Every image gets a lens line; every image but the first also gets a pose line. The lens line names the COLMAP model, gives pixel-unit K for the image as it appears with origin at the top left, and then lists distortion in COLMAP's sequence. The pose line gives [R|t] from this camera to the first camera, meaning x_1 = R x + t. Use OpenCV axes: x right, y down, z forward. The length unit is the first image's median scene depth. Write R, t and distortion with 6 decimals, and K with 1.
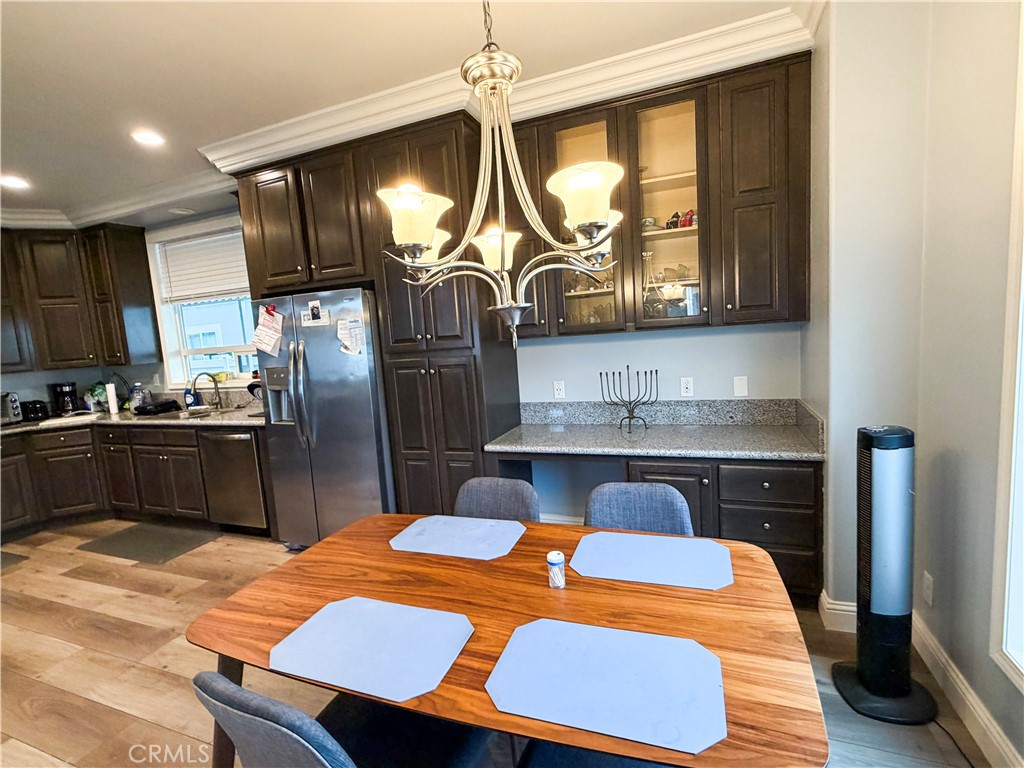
lens RADIAL K [[483.3, 0, 510.4], [0, 483.3, 385.5], [0, 0, 1]] dist [-0.000081, 0.000147]
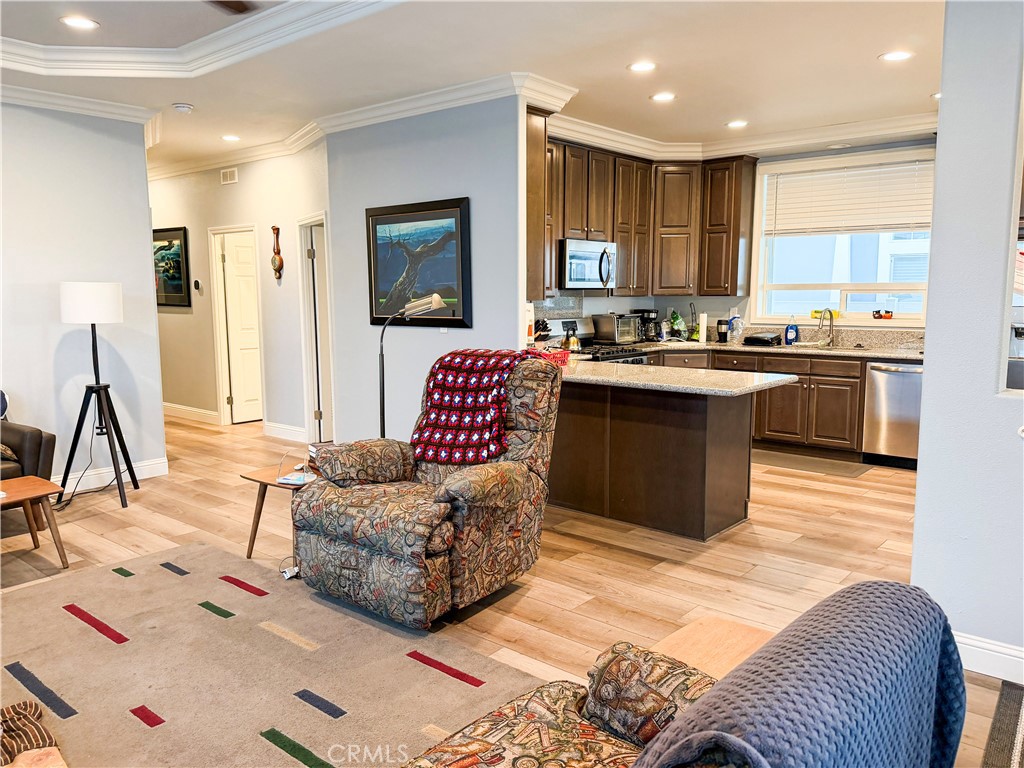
lens RADIAL K [[763.2, 0, 512.0], [0, 763.2, 384.0], [0, 0, 1]] dist [0.146267, -0.283327]
pose [[0.946914, 0.105361, -0.303733, -0.985297], [-0.100260, 0.994434, 0.032388, 0.186528], [0.305455, -0.000217, 0.952207, -0.950125]]
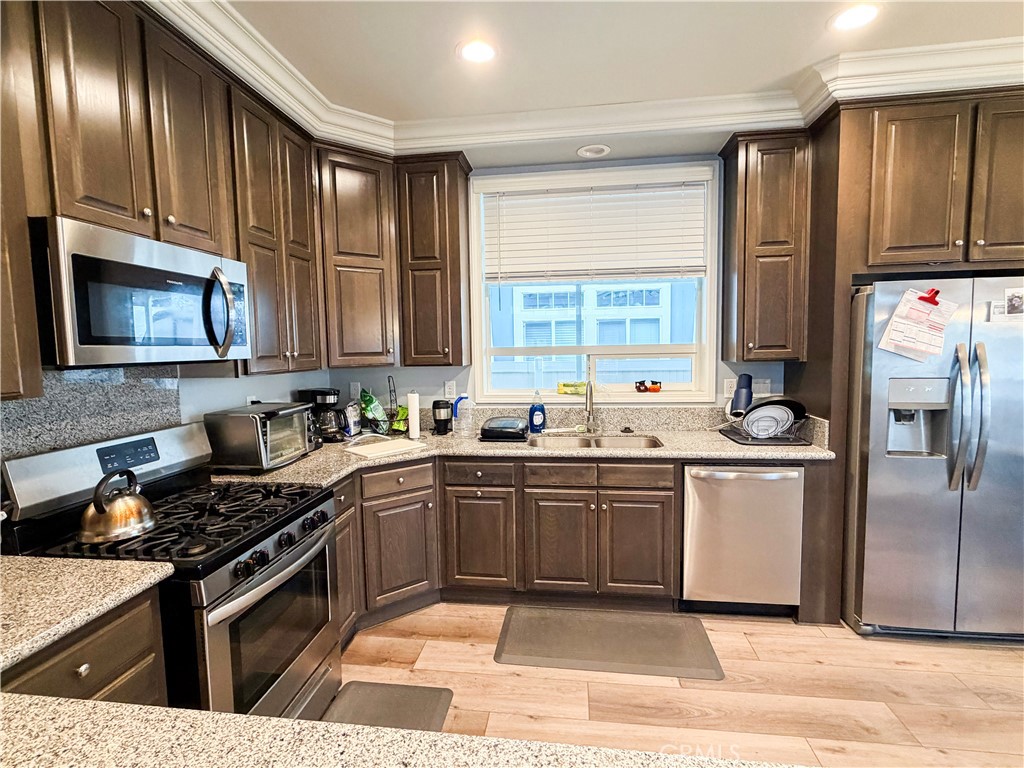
lens RADIAL K [[483.3, 0, 510.4], [0, 483.3, 385.5], [0, 0, 1]] dist [-0.000081, 0.000147]
pose [[0.967362, 0.032972, 0.251246, -1.216430], [-0.021550, 0.998611, -0.048081, 0.021009], [-0.252482, 0.041097, 0.966728, 0.457948]]
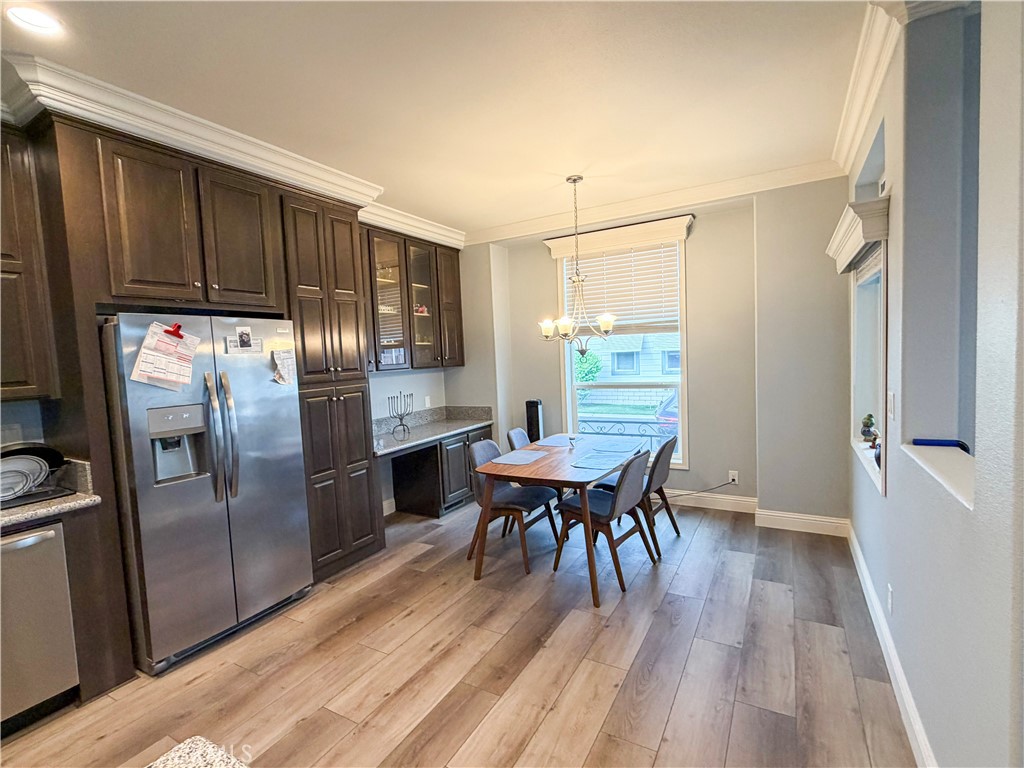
lens RADIAL K [[483.3, 0, 510.4], [0, 483.3, 385.5], [0, 0, 1]] dist [-0.000081, 0.000147]
pose [[0.142495, 0.000330, 0.989795, -1.131319], [0.149621, 0.988501, -0.021870, 0.025332], [-0.978421, 0.151211, 0.140807, 0.372576]]
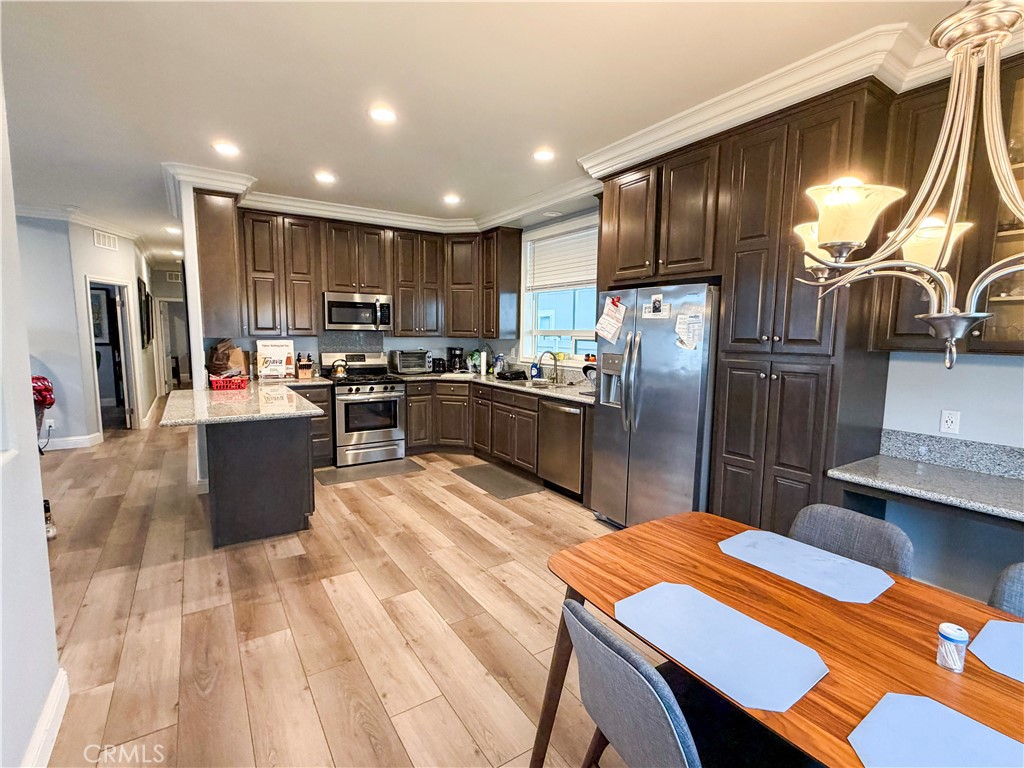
lens RADIAL K [[483.3, 0, 510.4], [0, 483.3, 385.5], [0, 0, 1]] dist [-0.000081, 0.000147]
pose [[0.815349, 0.144322, -0.560694, -0.047231], [-0.136331, 0.989060, 0.056333, 0.003631], [0.562690, 0.030509, 0.826105, -0.033382]]
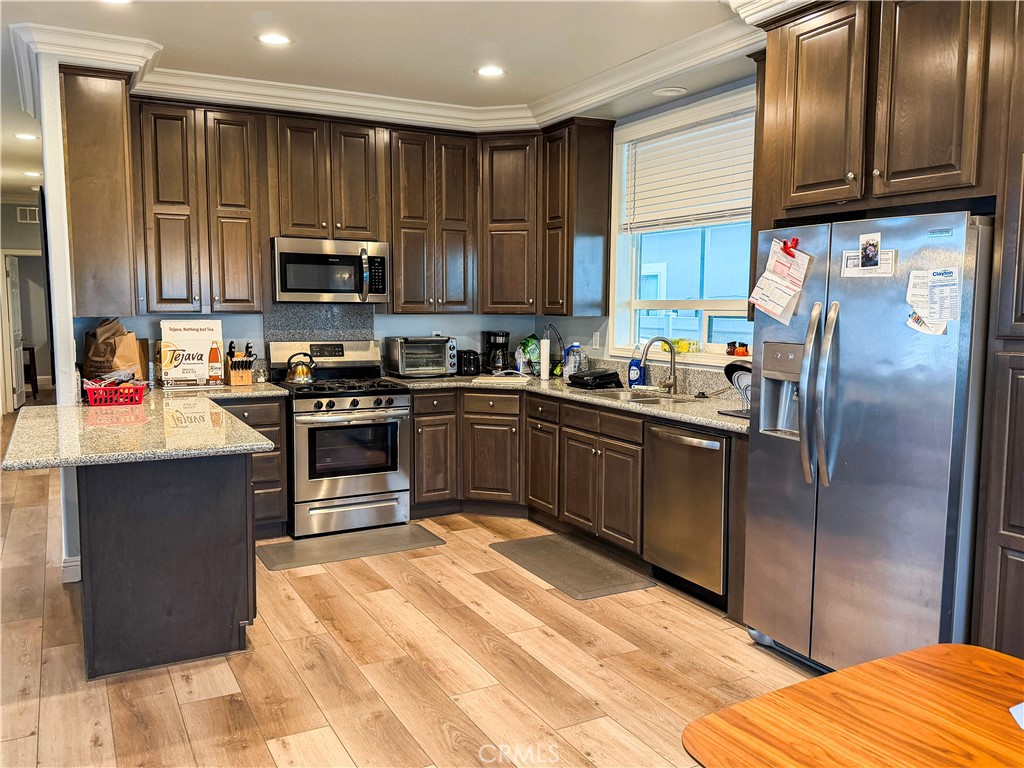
lens RADIAL K [[828.3, 0, 516.2], [0, 828.3, 385.9], [0, 0, 1]] dist [0.143808, -0.254300]
pose [[0.765505, 0.139017, -0.628232, -0.071990], [-0.132298, 0.989526, 0.057760, 0.000028], [0.629682, 0.038898, 0.775879, -0.021575]]
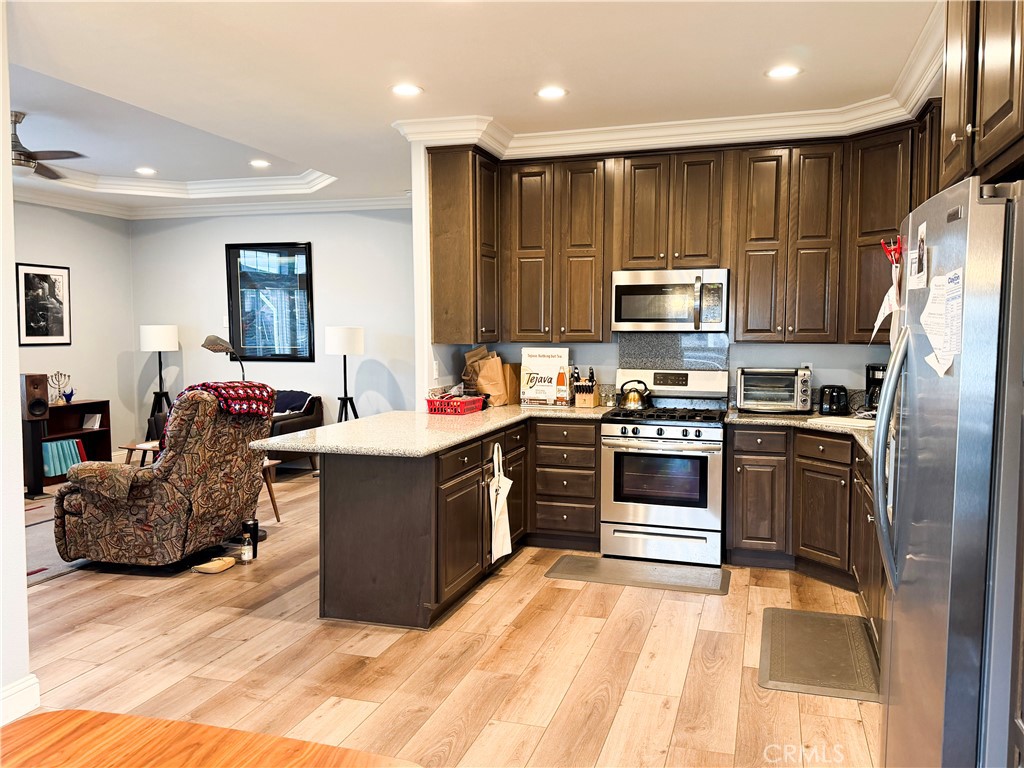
lens RADIAL K [[828.3, 0, 516.2], [0, 828.3, 385.9], [0, 0, 1]] dist [0.143808, -0.254300]
pose [[0.080023, 0.136879, -0.987350, 0.223295], [-0.123236, 0.984286, 0.126466, -0.087505], [0.989146, 0.111556, 0.095634, 0.591538]]
